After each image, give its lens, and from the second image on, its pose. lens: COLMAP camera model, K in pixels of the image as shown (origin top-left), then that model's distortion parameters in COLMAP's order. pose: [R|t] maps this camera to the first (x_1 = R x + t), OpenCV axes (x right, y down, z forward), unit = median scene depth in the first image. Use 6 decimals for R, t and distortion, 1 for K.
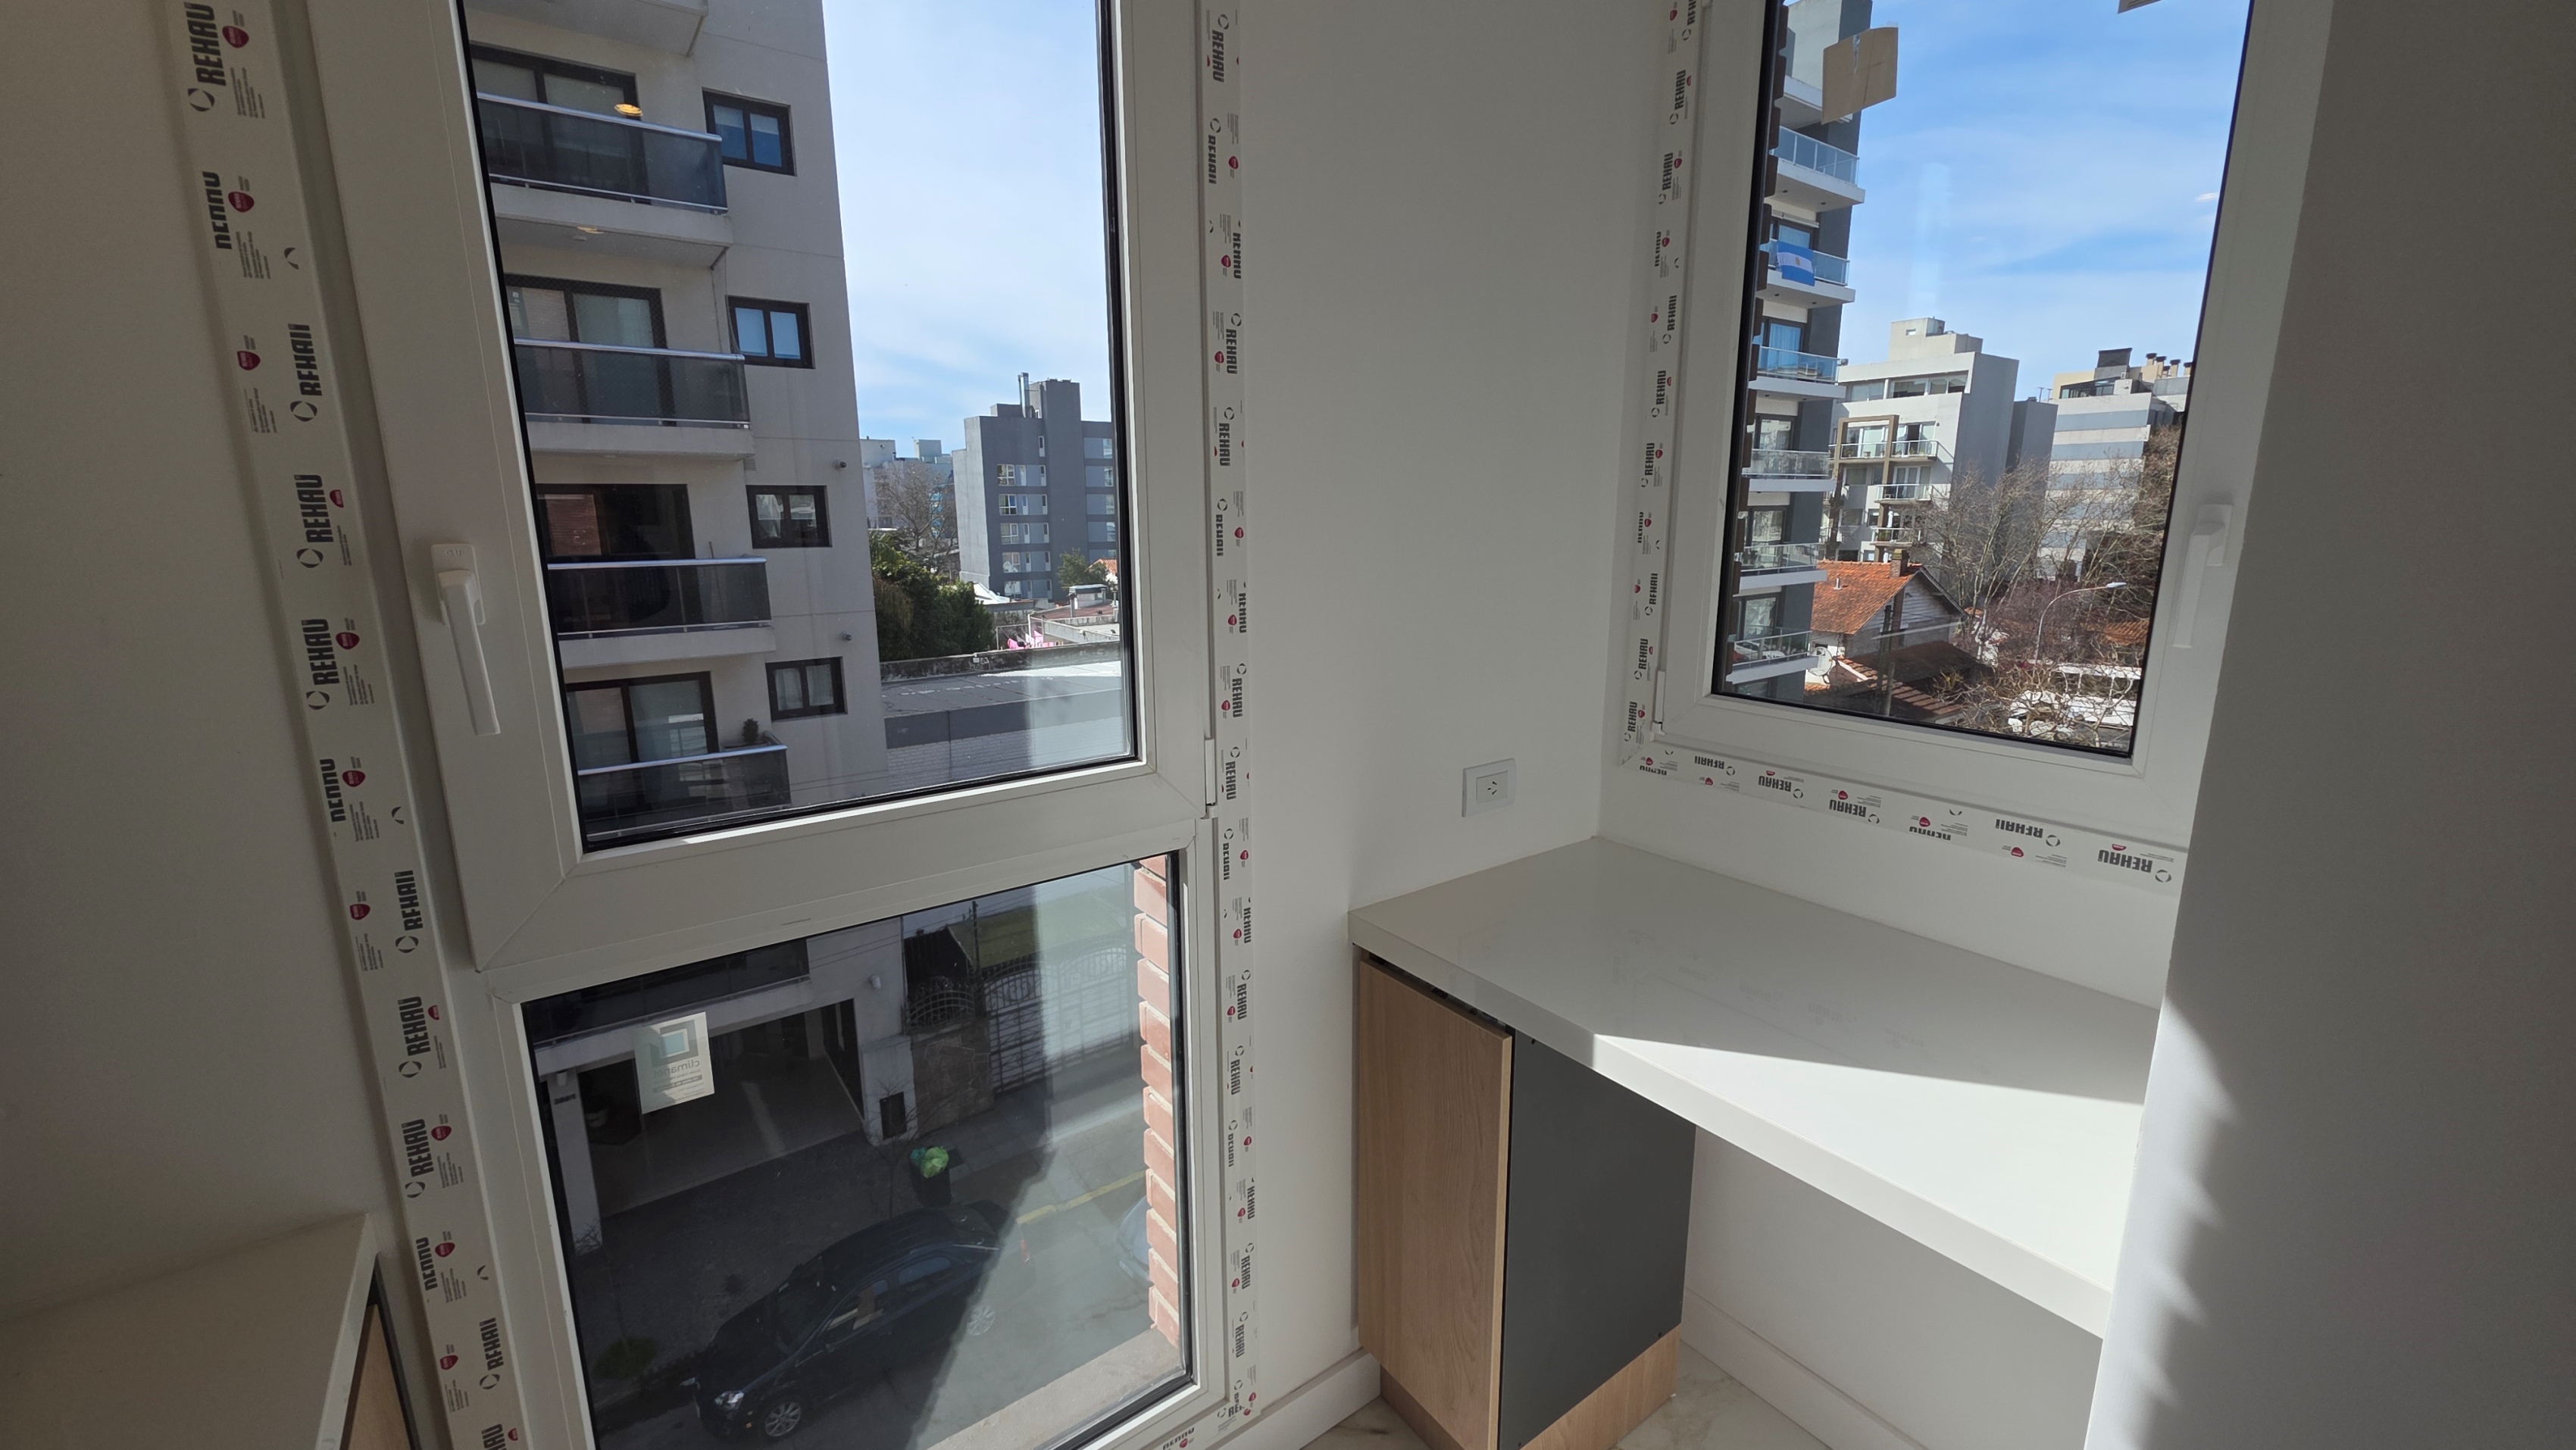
lens RADIAL K [[1017.5, 0, 1287.9], [0, 1017.5, 710.9], [0, 0, 1]] dist [0.011152, -0.007173]
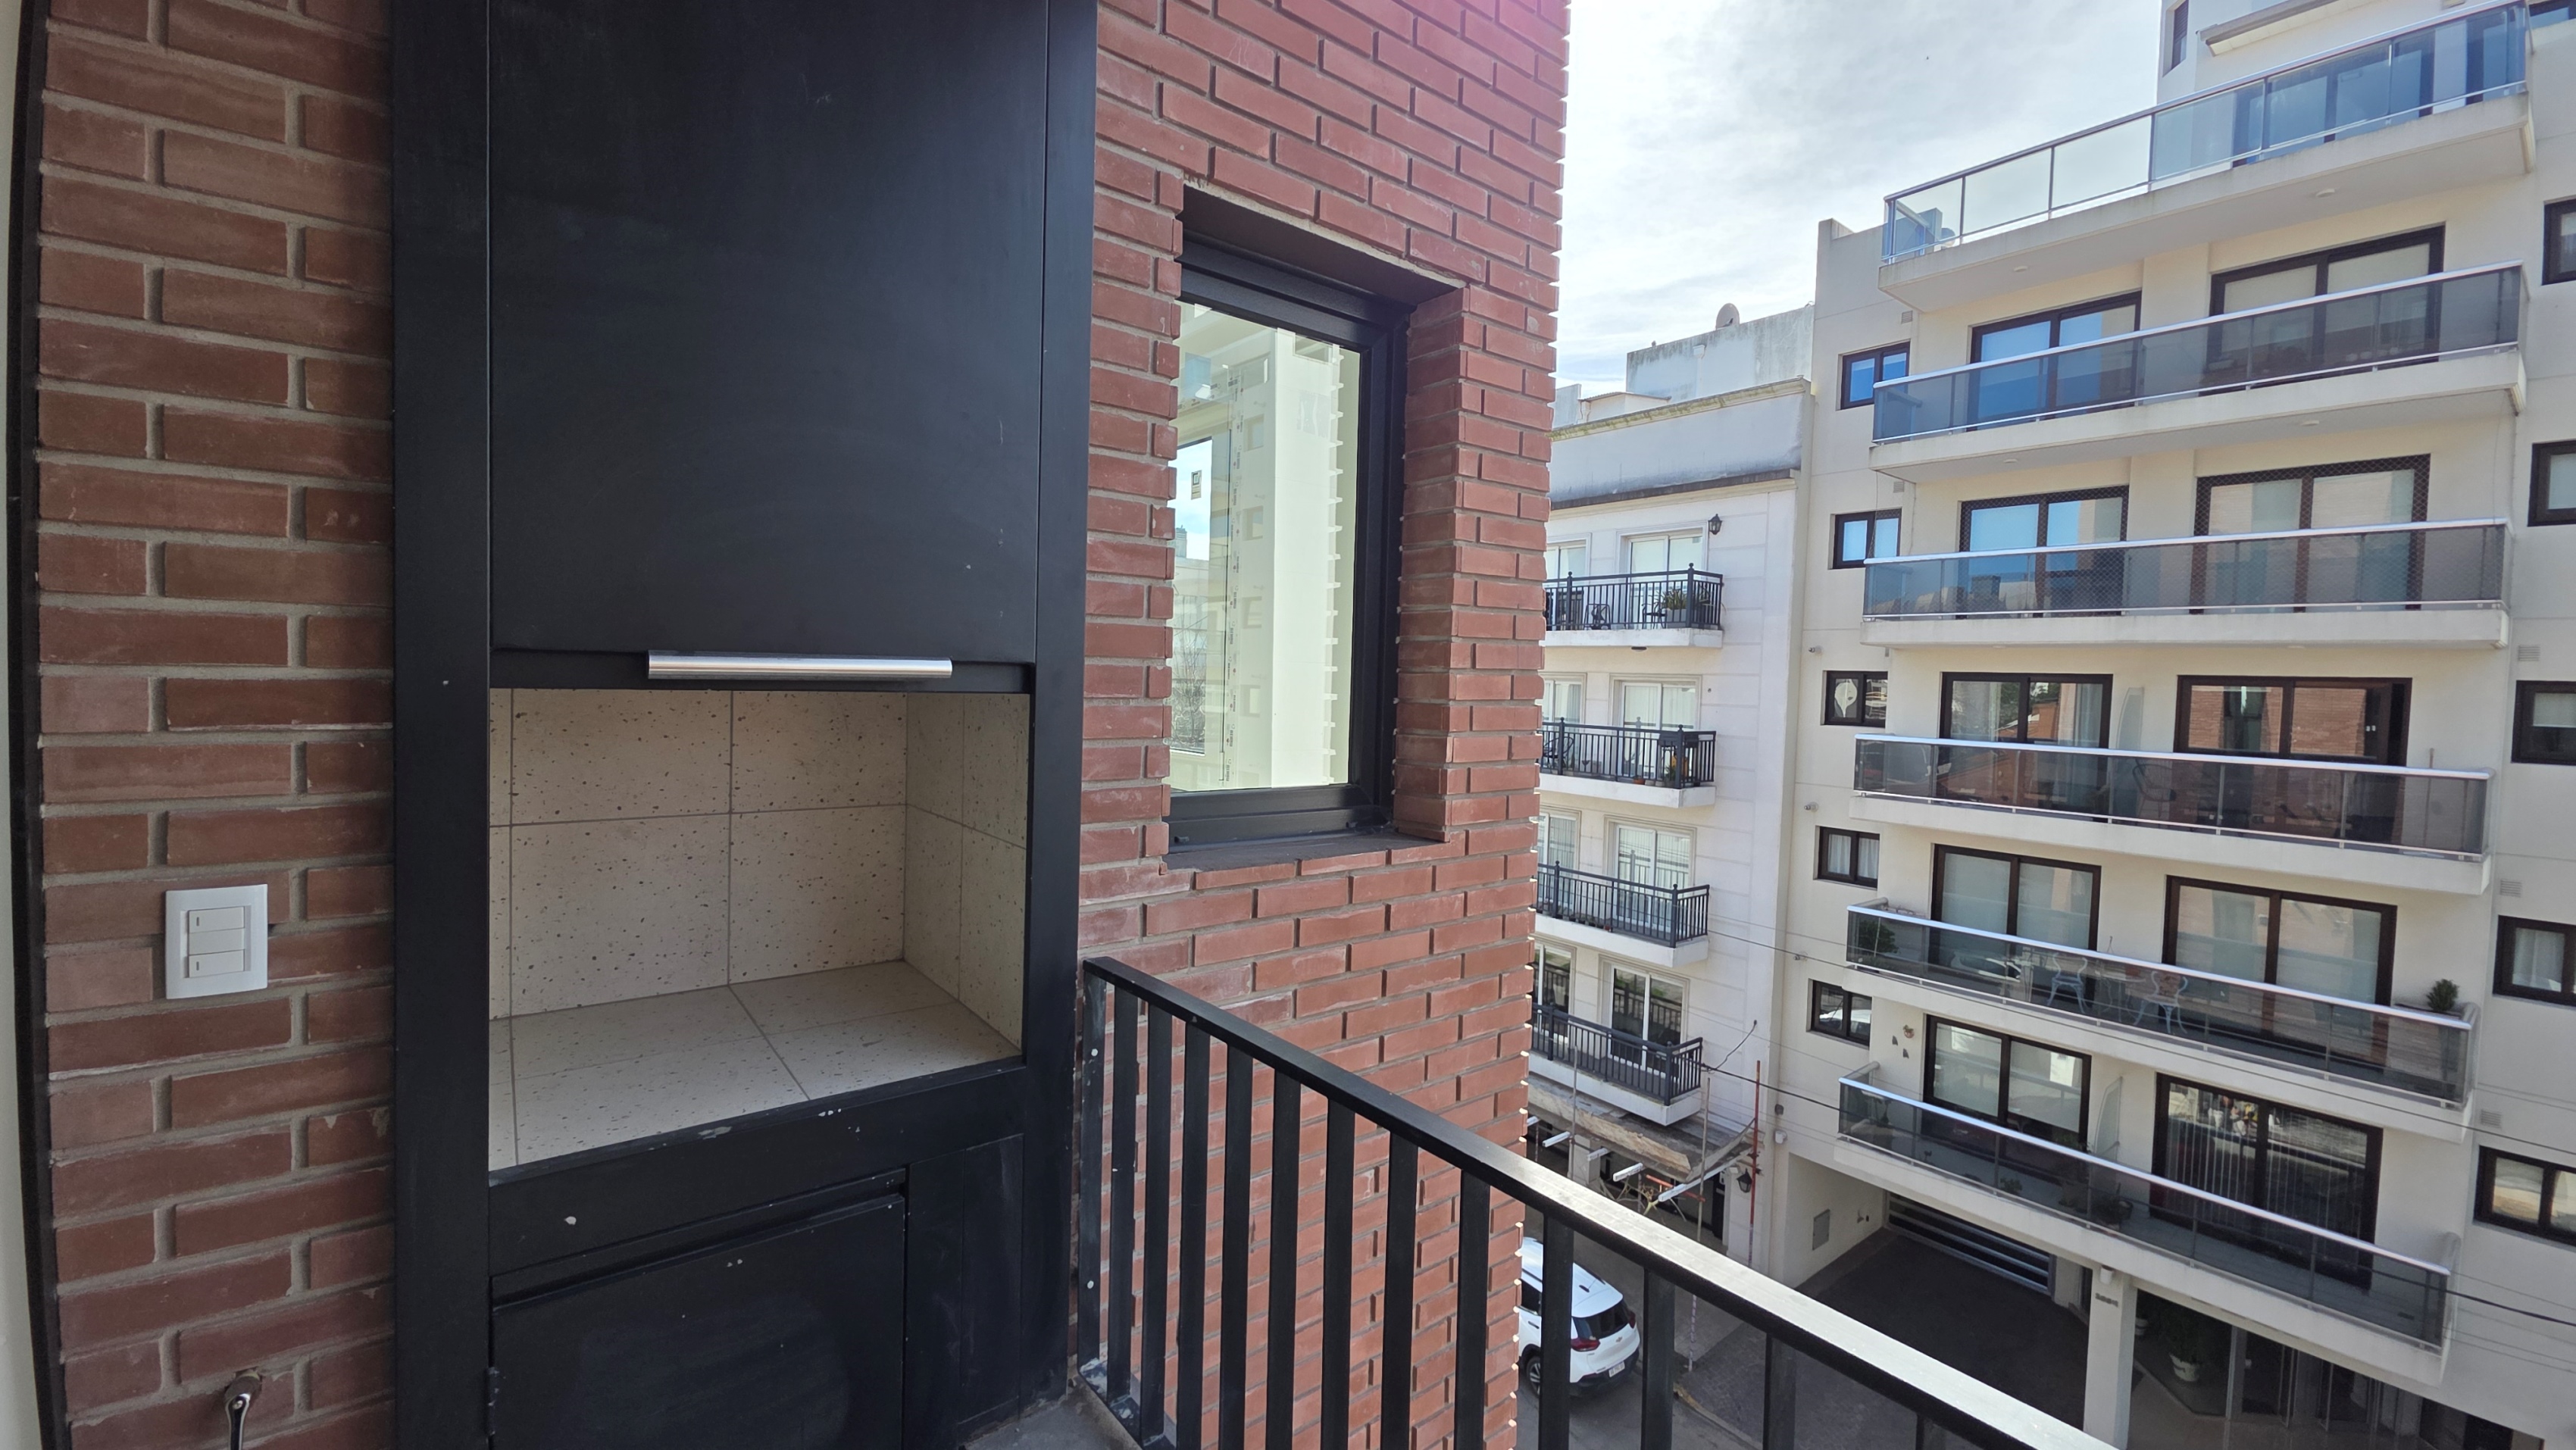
lens RADIAL K [[1017.5, 0, 1293.2], [0, 1017.5, 709.2], [0, 0, 1]] dist [0.011152, -0.007173]
pose [[0.018225, 0.040848, -0.998999, 0.214315], [-0.229862, 0.972573, 0.035574, -0.018158], [0.973053, 0.228983, 0.027115, 0.099277]]
